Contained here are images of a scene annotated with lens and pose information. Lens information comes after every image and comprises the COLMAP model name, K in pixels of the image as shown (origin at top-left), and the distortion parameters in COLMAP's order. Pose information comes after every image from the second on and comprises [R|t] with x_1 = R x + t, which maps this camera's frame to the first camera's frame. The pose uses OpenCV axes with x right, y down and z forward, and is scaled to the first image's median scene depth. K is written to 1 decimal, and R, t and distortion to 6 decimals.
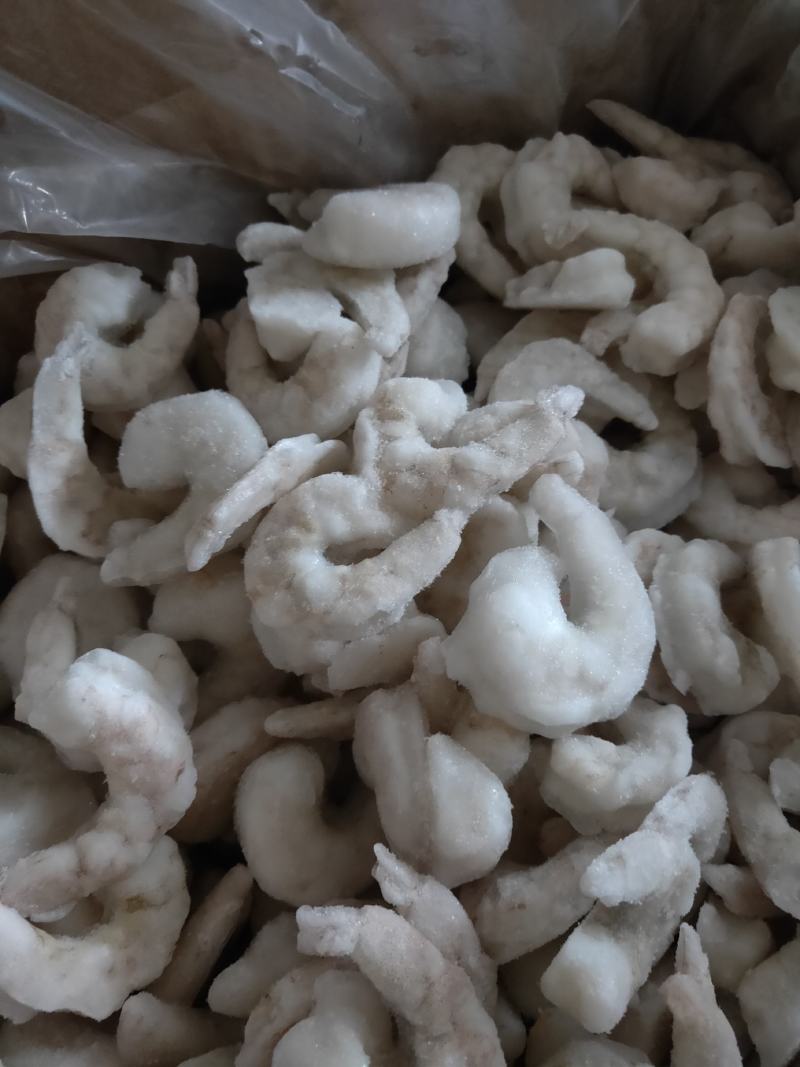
lens RADIAL K [[811.9, 0, 400.0], [0, 811.9, 533.5], [0, 0, 1]] dist [-0.004655, 0.004182]
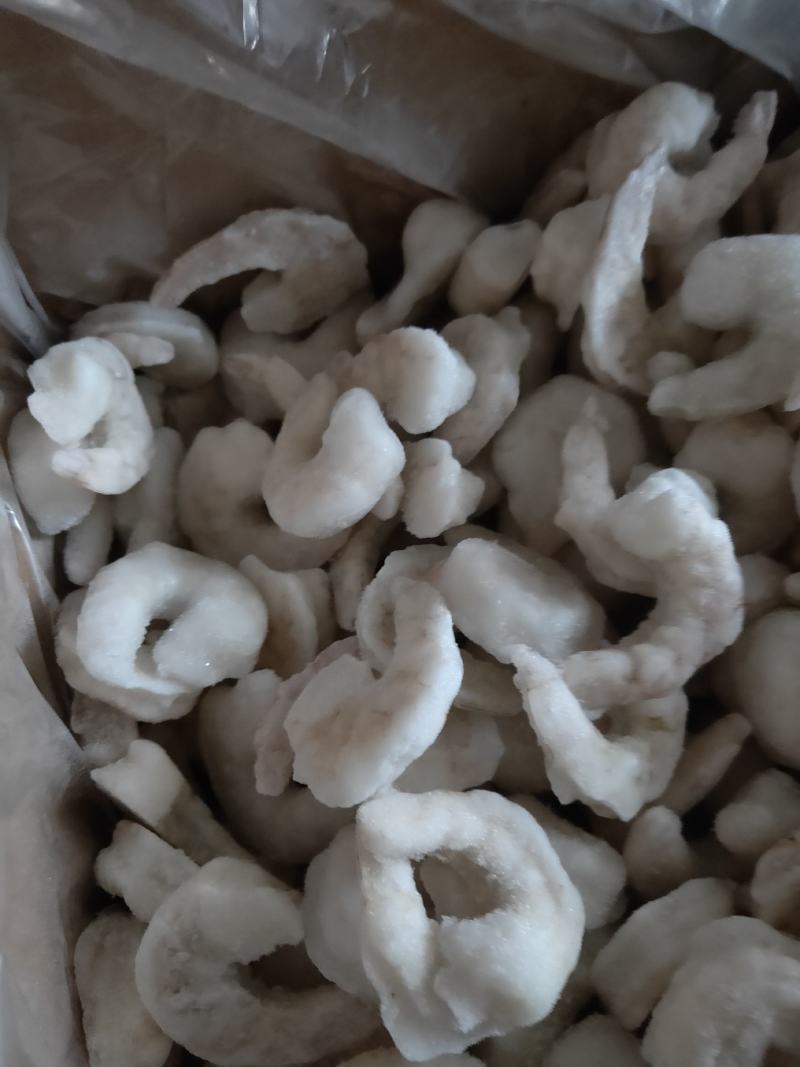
lens RADIAL K [[811.9, 0, 400.0], [0, 811.9, 533.5], [0, 0, 1]] dist [-0.004655, 0.004182]
pose [[0.974975, 0.208811, -0.076304, -0.506618], [-0.202229, 0.975576, 0.085757, 0.168824], [0.092348, -0.068180, 0.993390, -0.014654]]
